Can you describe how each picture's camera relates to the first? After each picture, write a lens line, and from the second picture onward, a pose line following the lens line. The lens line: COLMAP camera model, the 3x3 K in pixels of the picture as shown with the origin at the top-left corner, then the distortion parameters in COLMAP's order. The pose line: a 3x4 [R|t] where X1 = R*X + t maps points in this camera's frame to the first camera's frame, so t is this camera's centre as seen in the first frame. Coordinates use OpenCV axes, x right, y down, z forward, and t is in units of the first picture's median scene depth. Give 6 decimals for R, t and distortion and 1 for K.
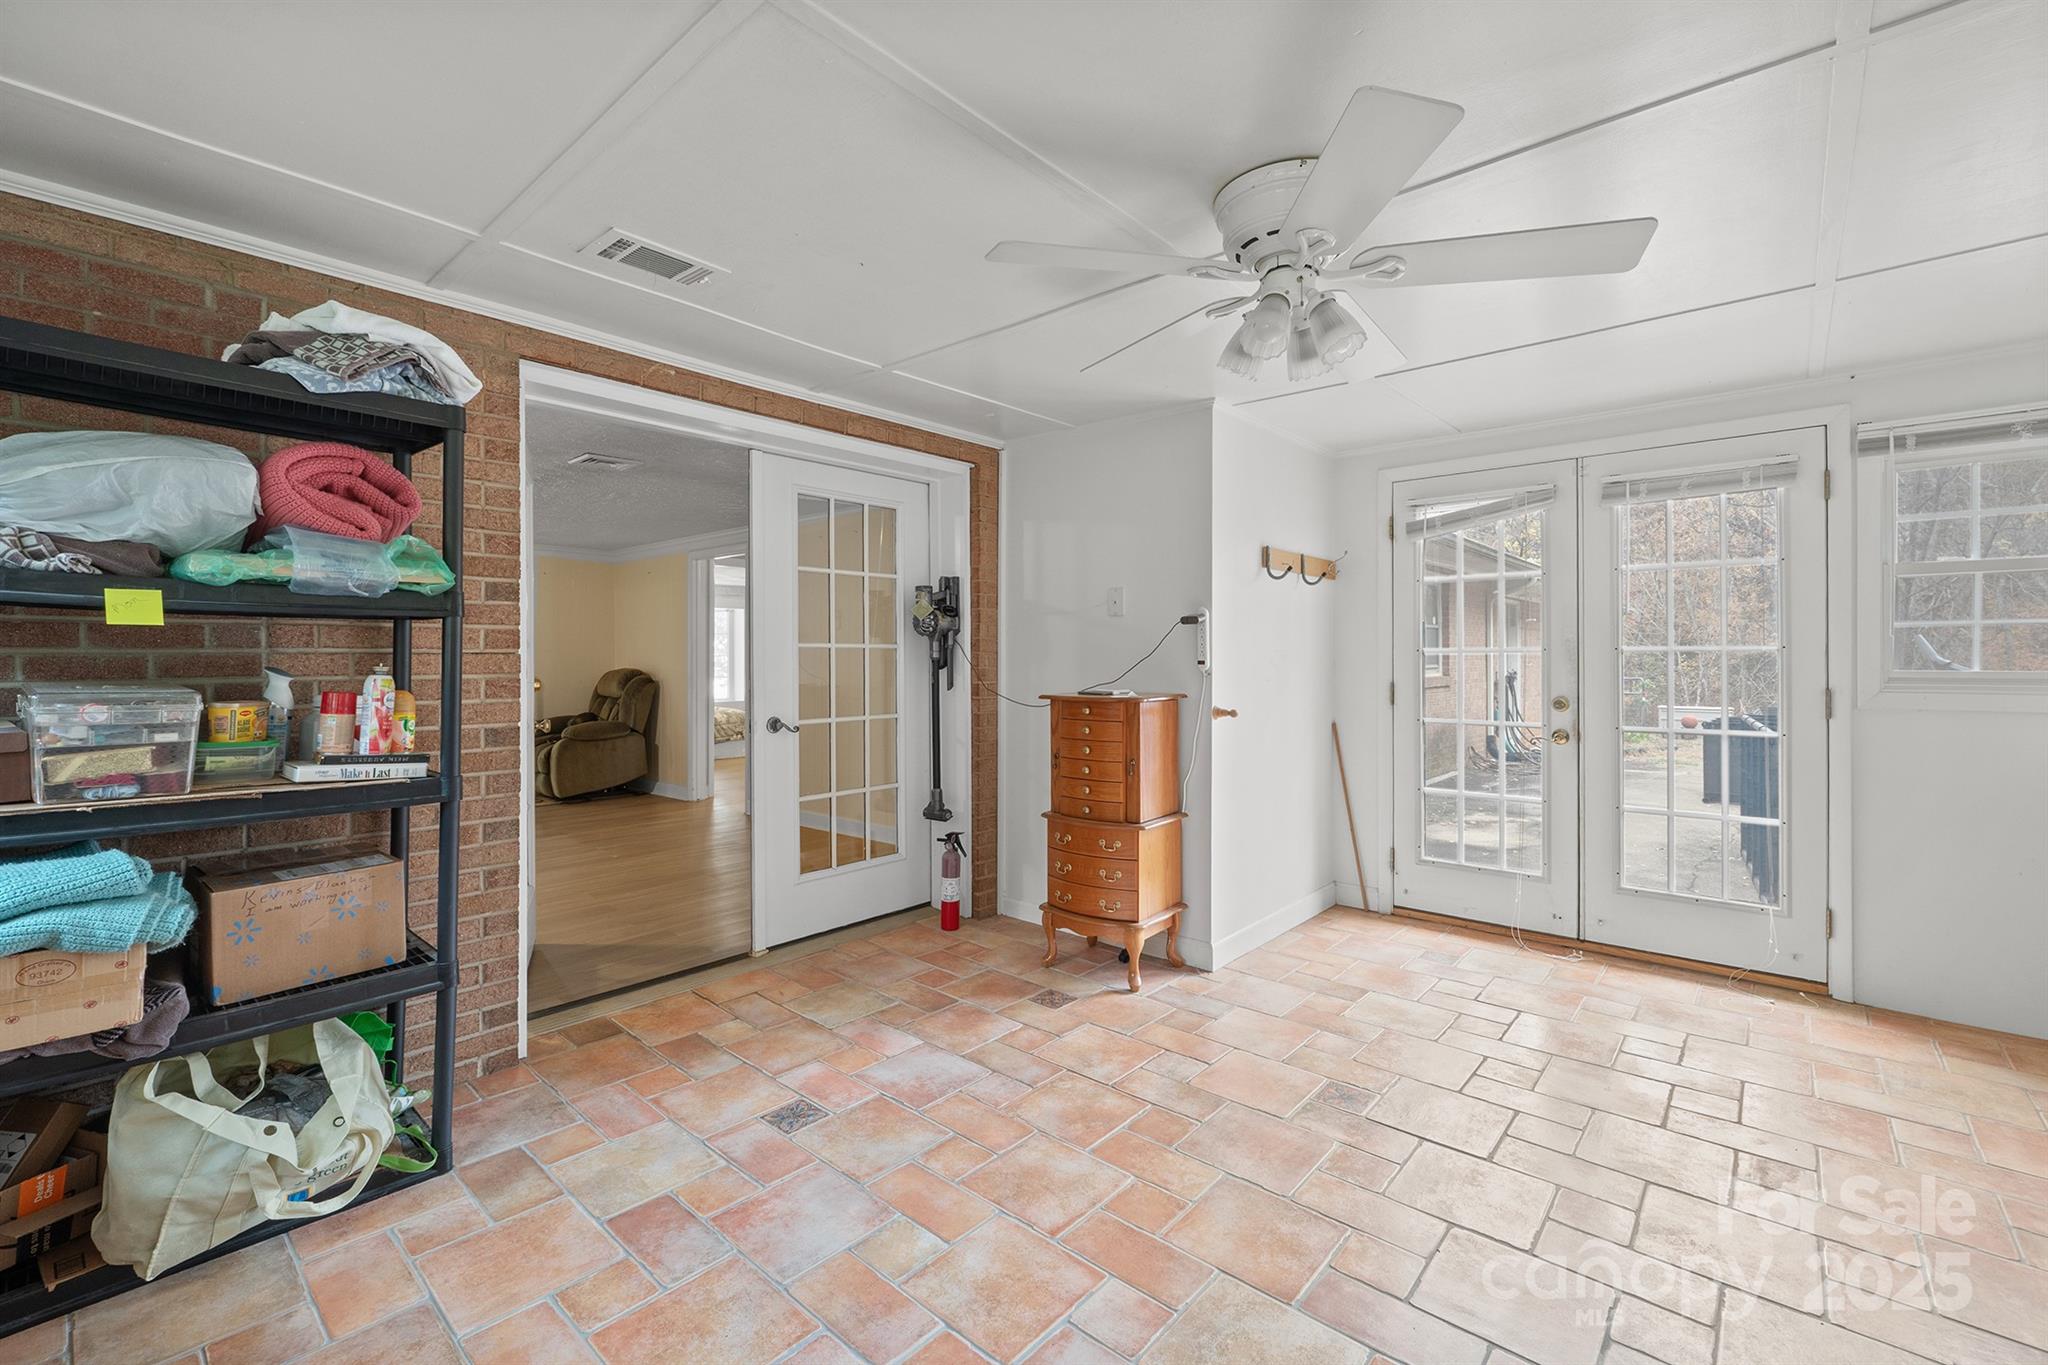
lens RADIAL K [[878.1, 0, 1028.9], [0, 878.1, 666.7], [0, 0, 1]] dist [-0.000546, -0.000071]
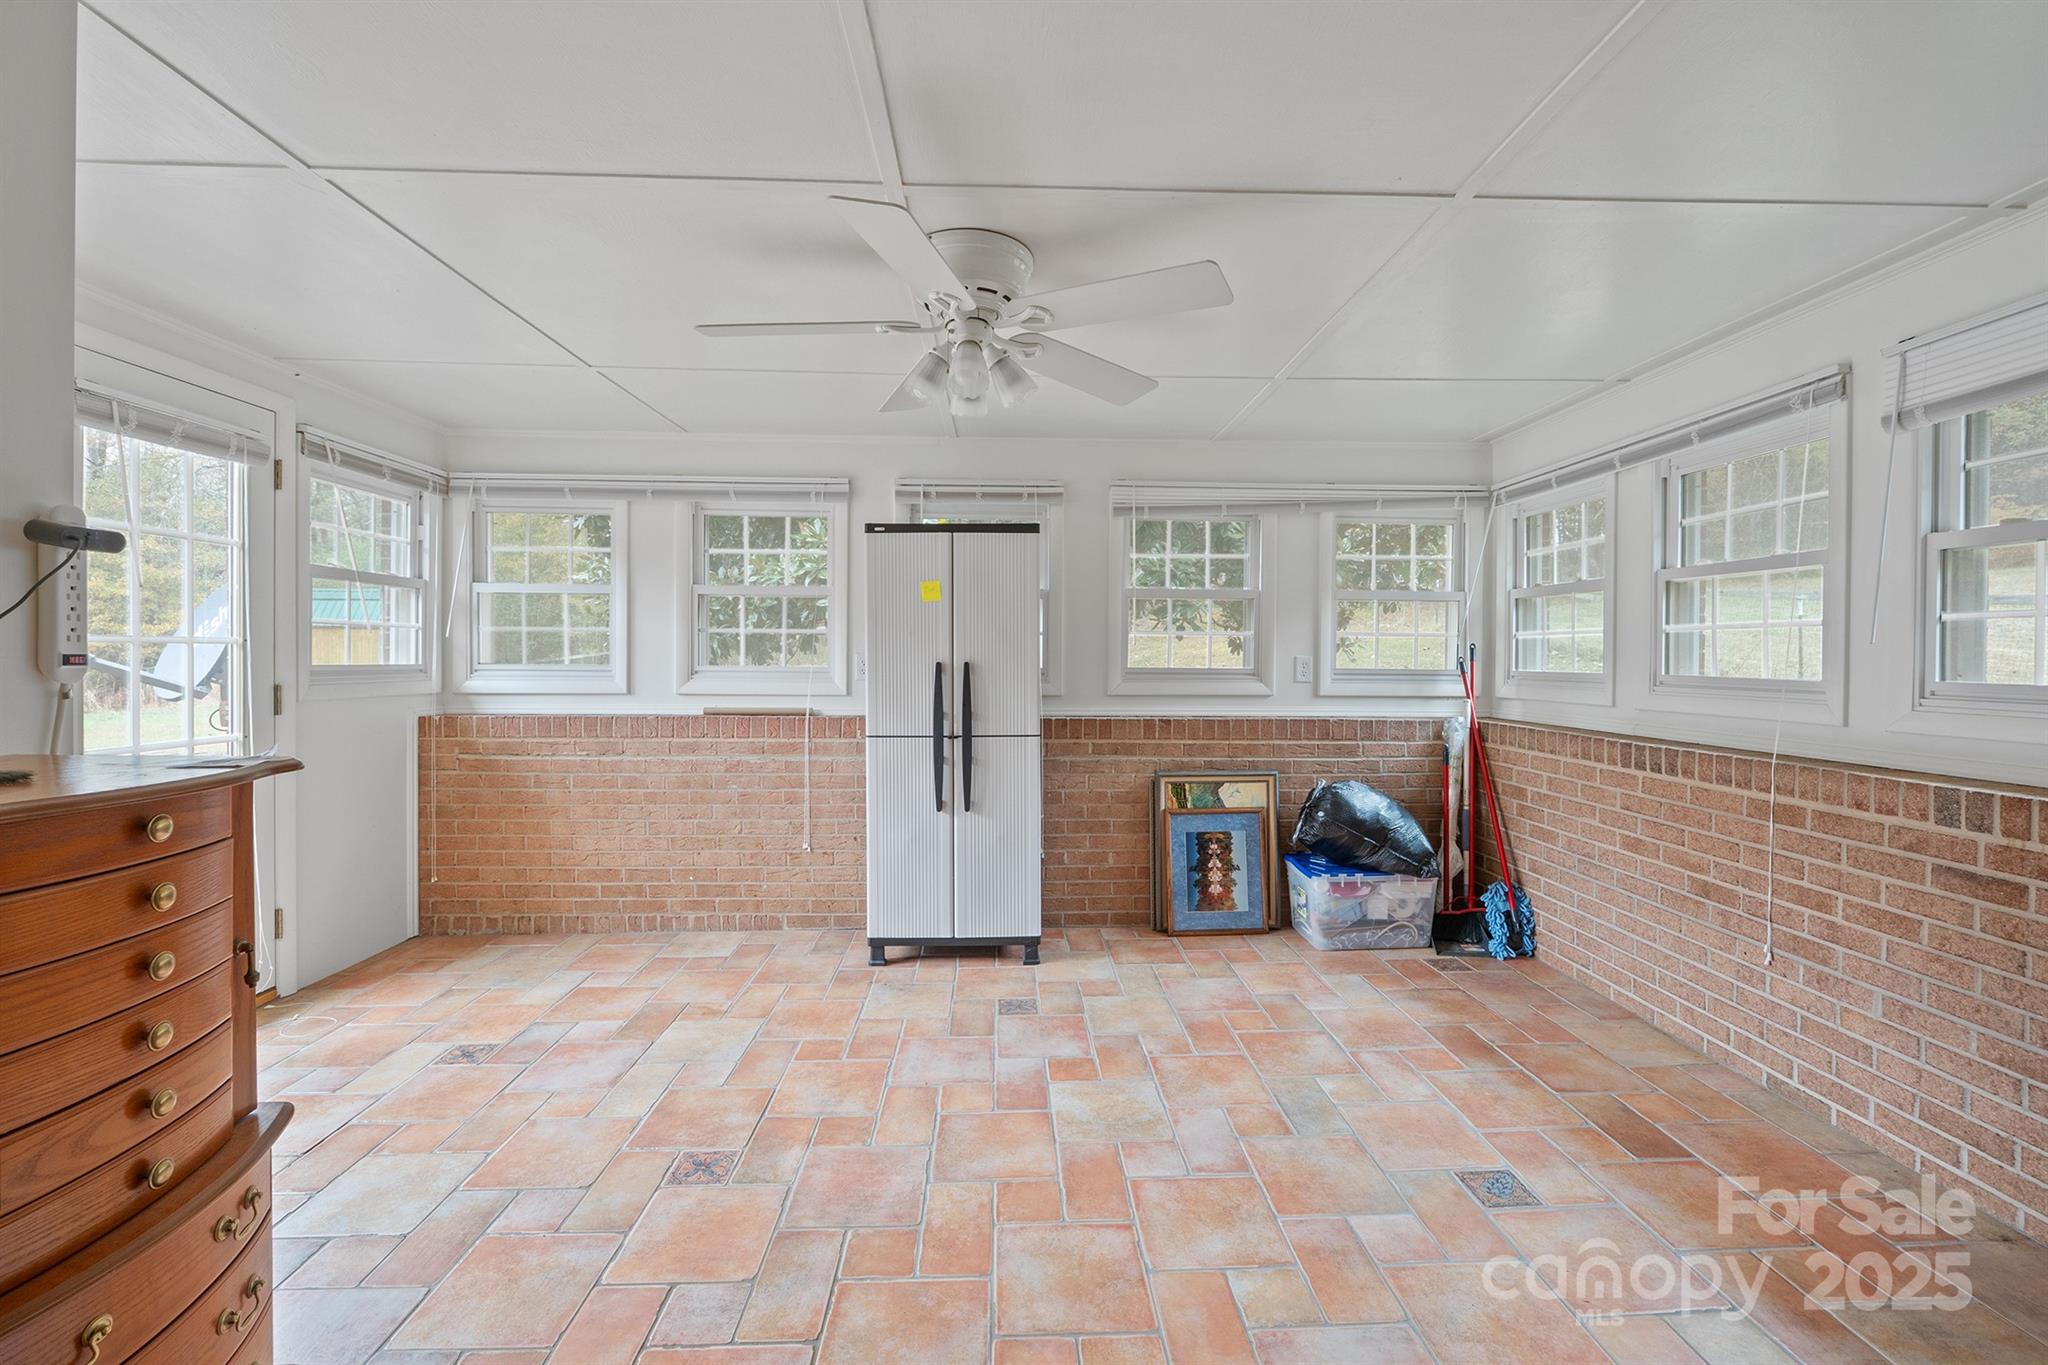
lens RADIAL K [[878.1, 0, 1028.9], [0, 878.1, 666.7], [0, 0, 1]] dist [-0.000546, -0.000071]
pose [[-0.701625, -0.004509, 0.712532, -0.533225], [0.004716, 0.999929, 0.010972, -0.000926], [-0.712530, 0.011058, -0.701554, 1.573229]]
